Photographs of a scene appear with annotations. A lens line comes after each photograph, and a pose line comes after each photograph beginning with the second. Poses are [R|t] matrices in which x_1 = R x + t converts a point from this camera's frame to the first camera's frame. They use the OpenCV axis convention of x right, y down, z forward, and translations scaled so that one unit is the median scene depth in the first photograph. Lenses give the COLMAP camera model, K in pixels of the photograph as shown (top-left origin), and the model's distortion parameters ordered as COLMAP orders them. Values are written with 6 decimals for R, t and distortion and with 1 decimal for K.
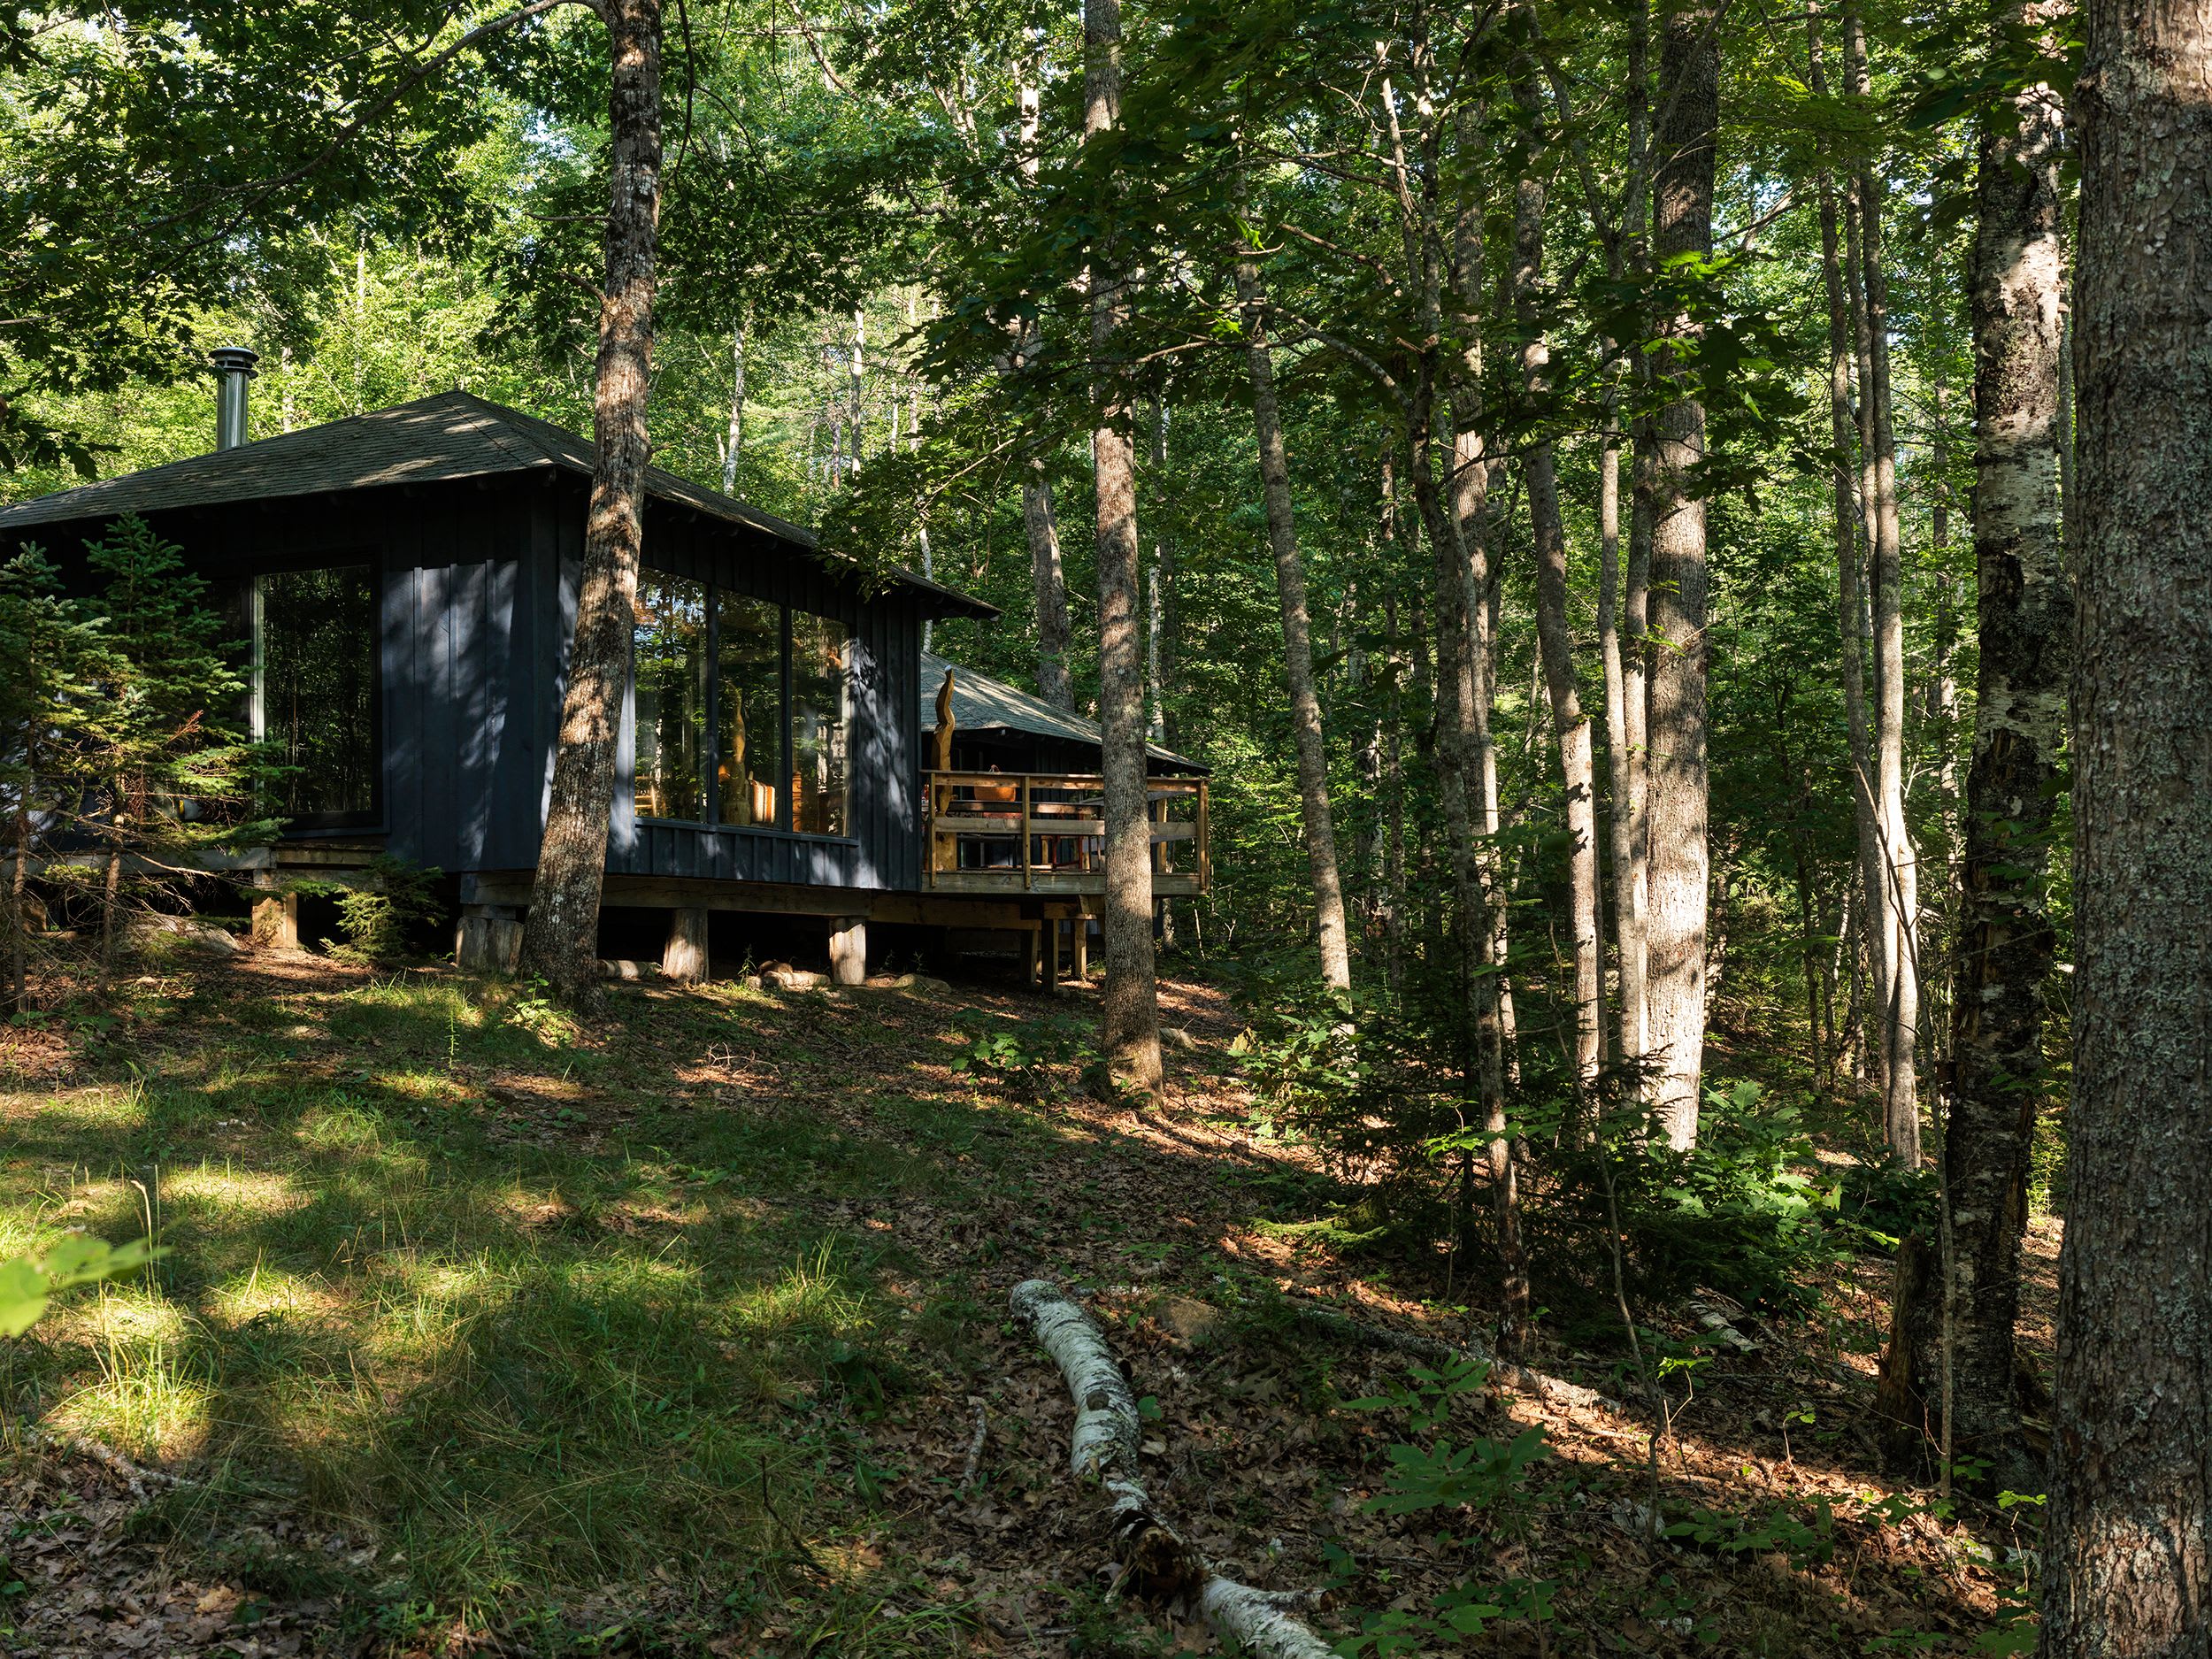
lens RADIAL K [[2354.5, 0, 1110.4], [0, 2354.5, 810.3], [0, 0, 1]] dist [0.007536, 0.001127]
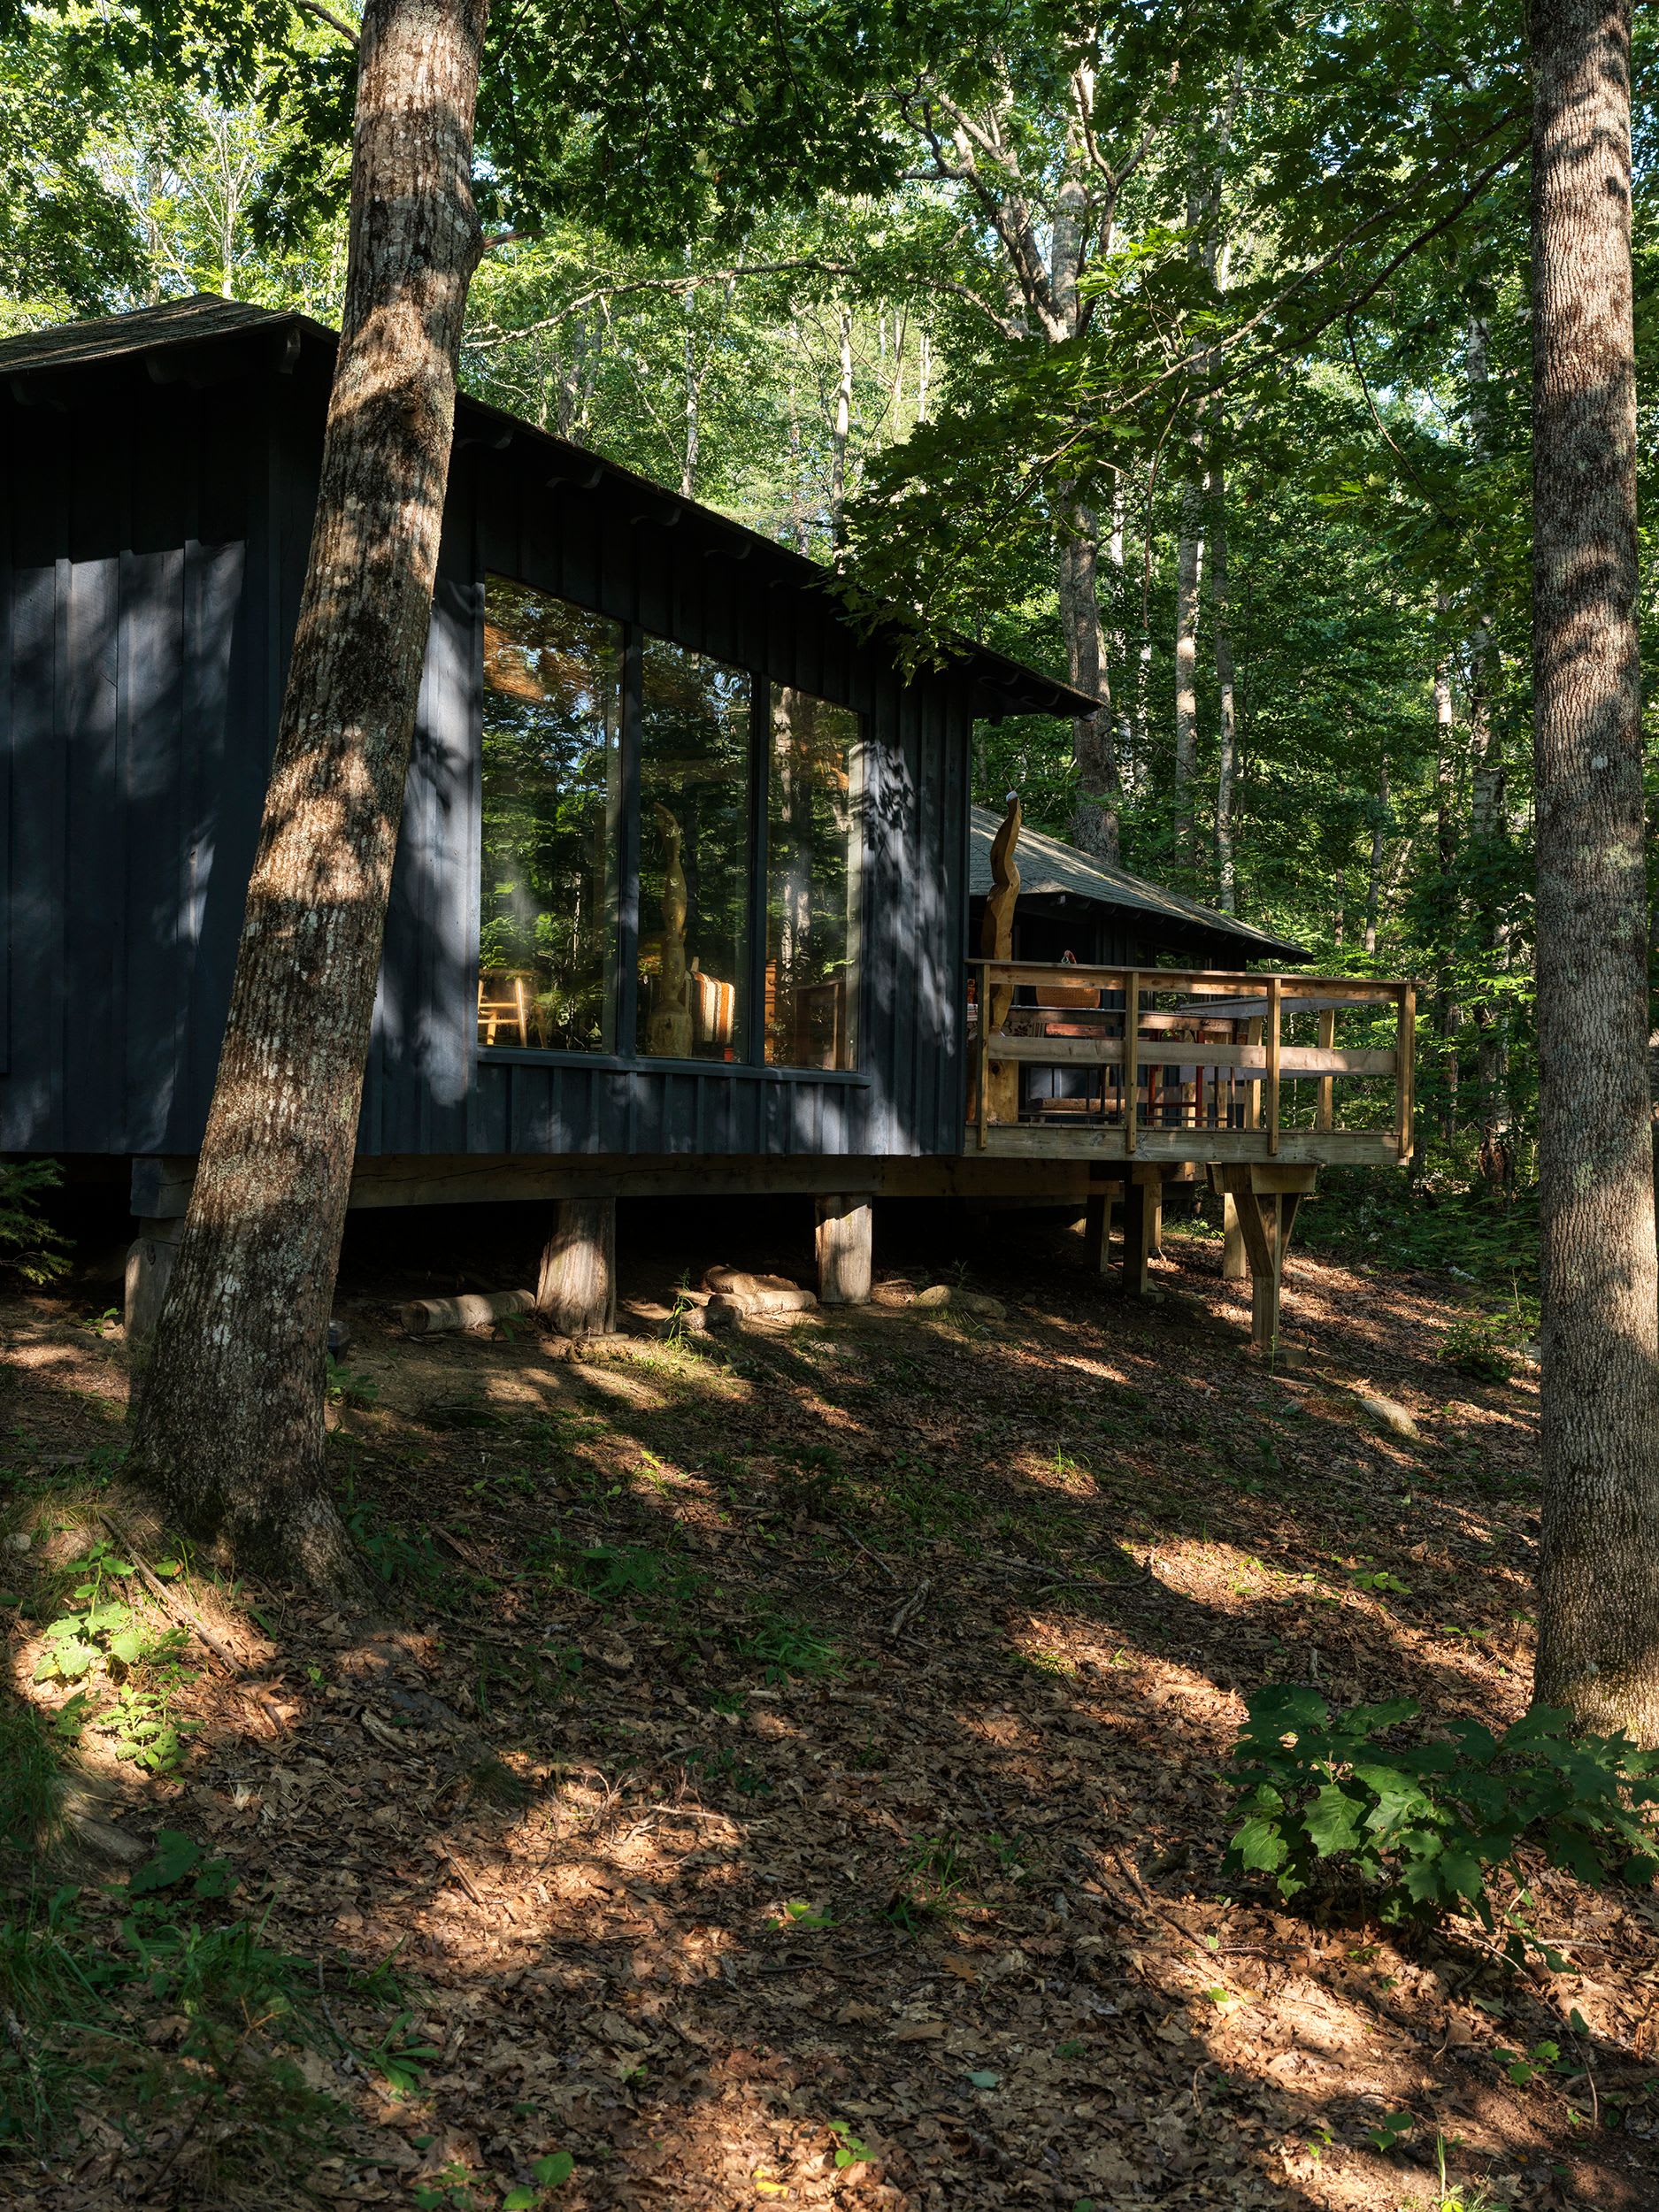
lens RADIAL K [[2354.5, 0, 829.5], [0, 2354.5, 1106.0], [0, 0, 1]] dist [0.007536, 0.001127]
pose [[0.995041, 0.028303, -0.095349, -0.060631], [-0.022945, 0.998120, 0.056829, -0.013758], [0.096778, -0.054359, 0.993820, 0.403846]]
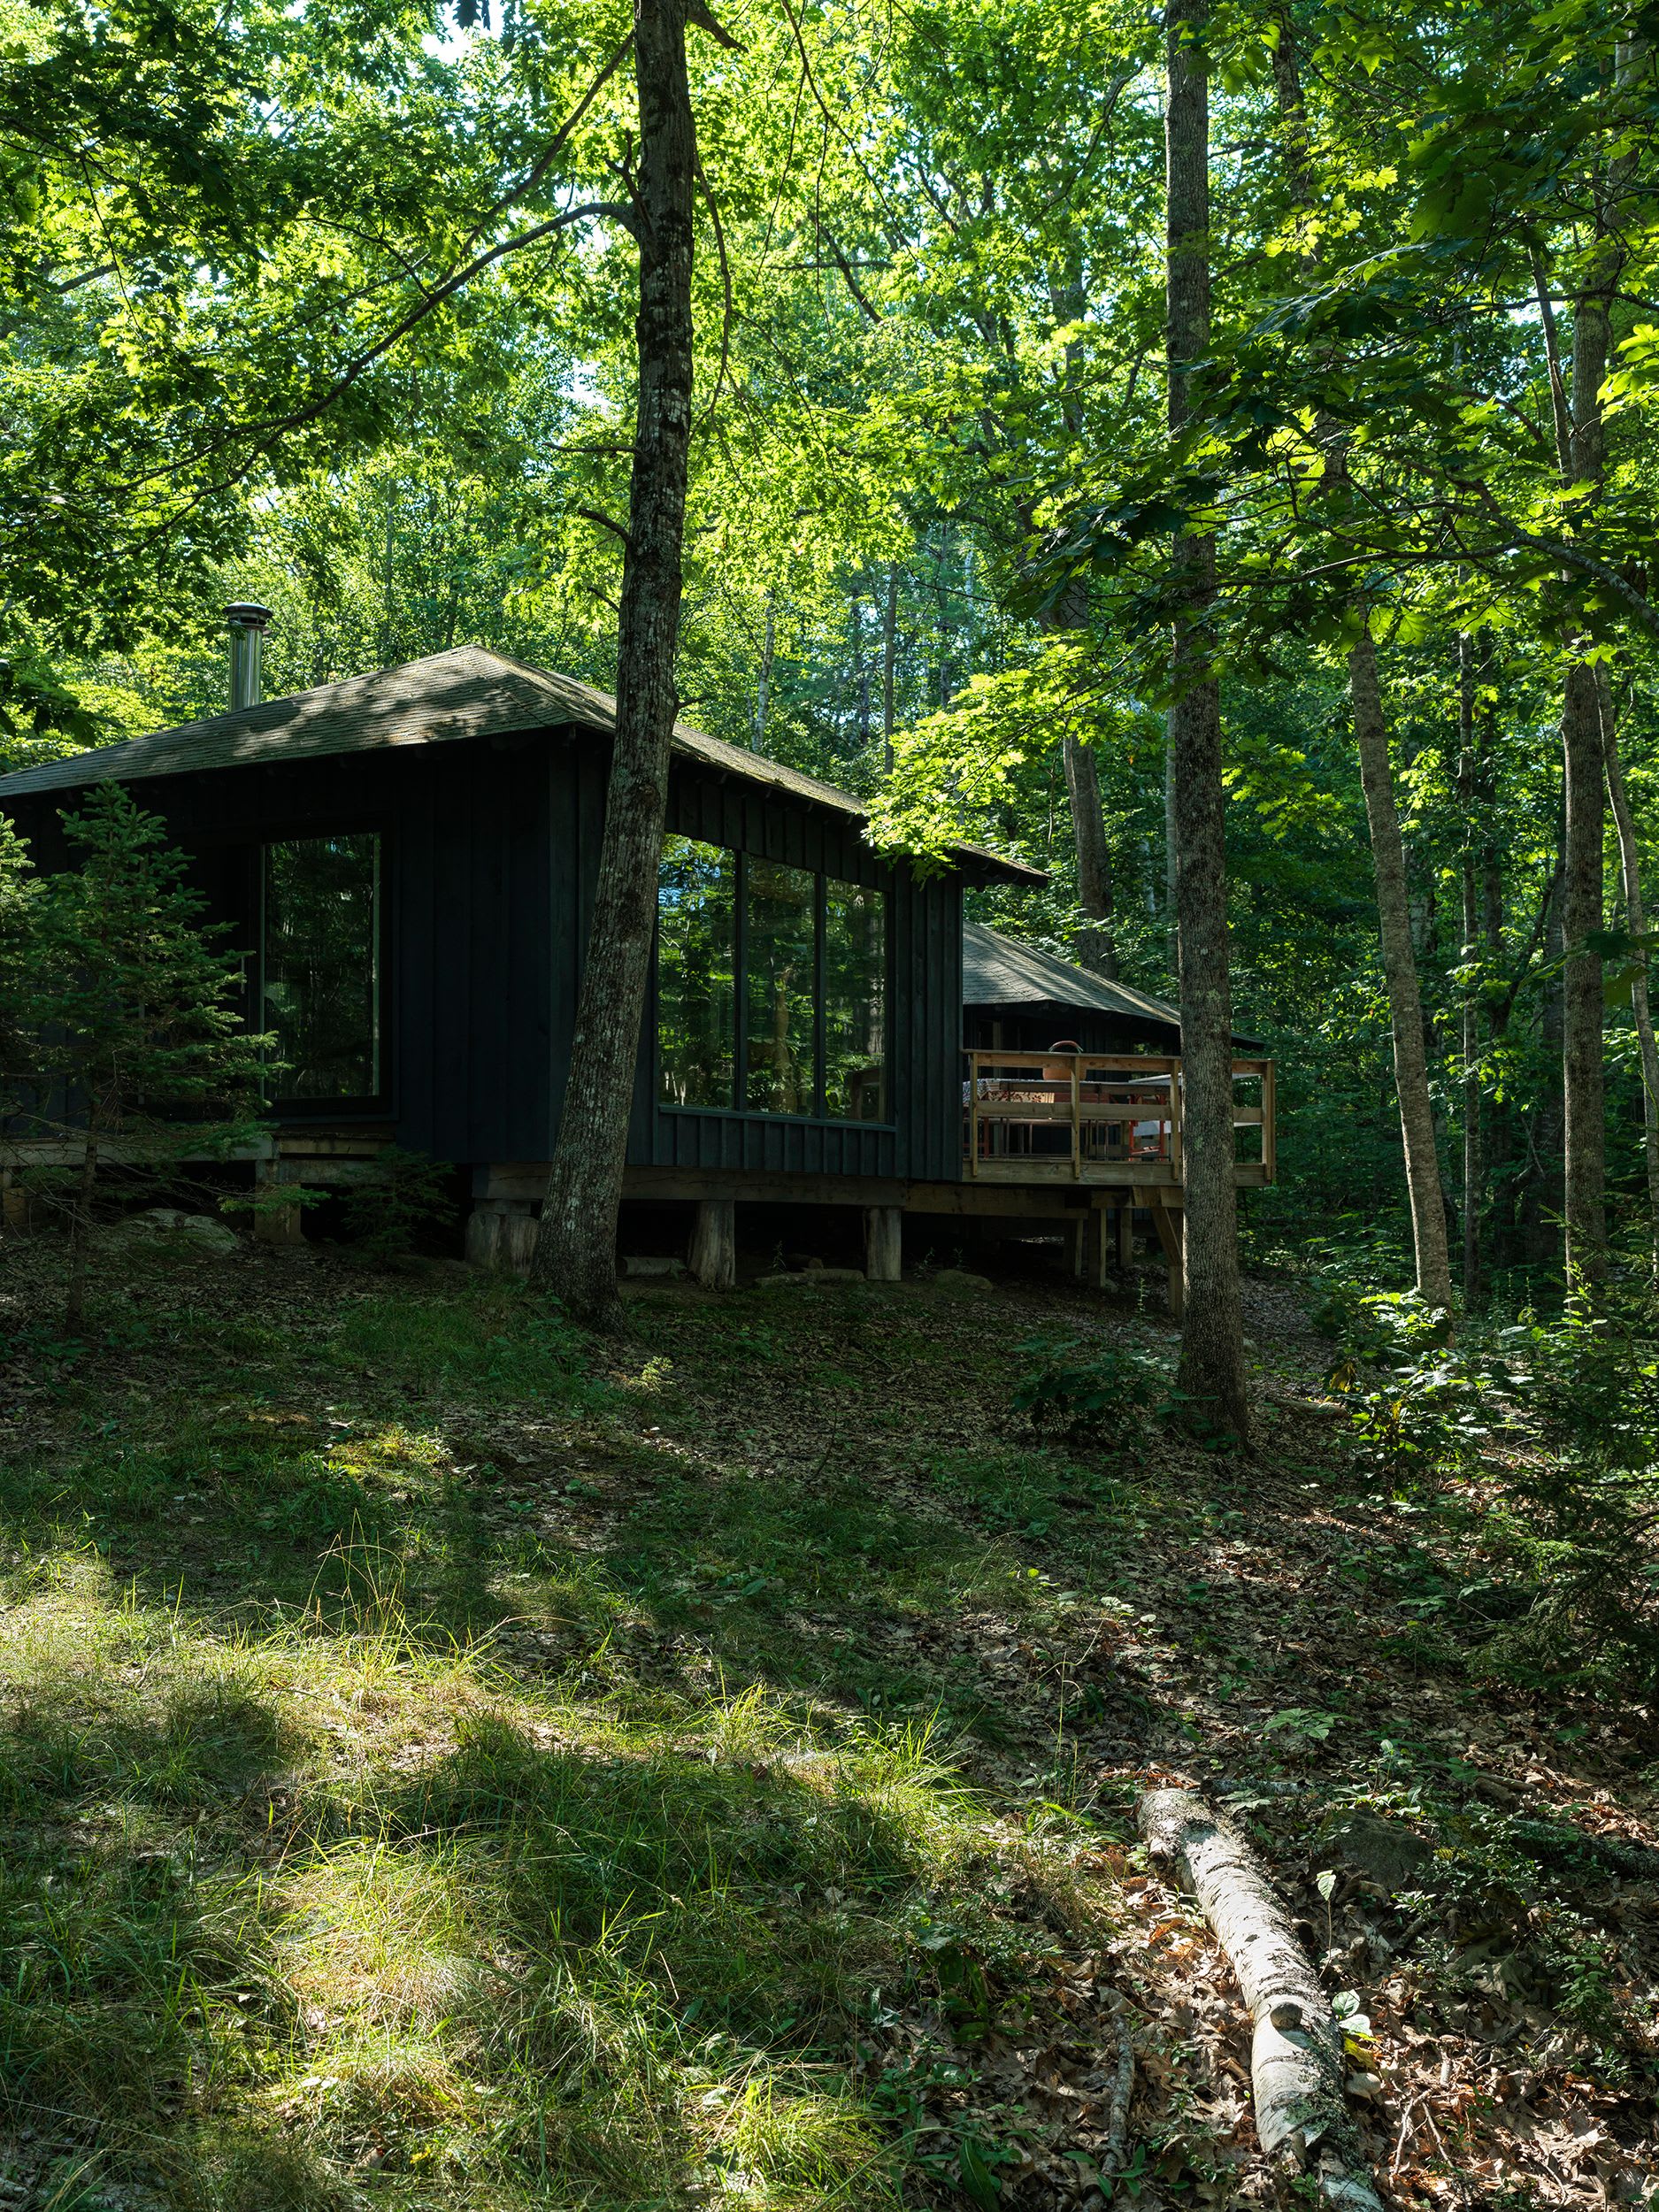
lens RADIAL K [[2394.1, 0, 822.0], [0, 2394.1, 1057.3], [0, 0, 1]] dist [0.002050, -0.026478]
pose [[0.991354, 0.006740, -0.131040, -0.013952], [-0.007487, 0.999958, -0.005210, -0.009425], [0.131000, 0.006146, 0.991363, 0.070297]]
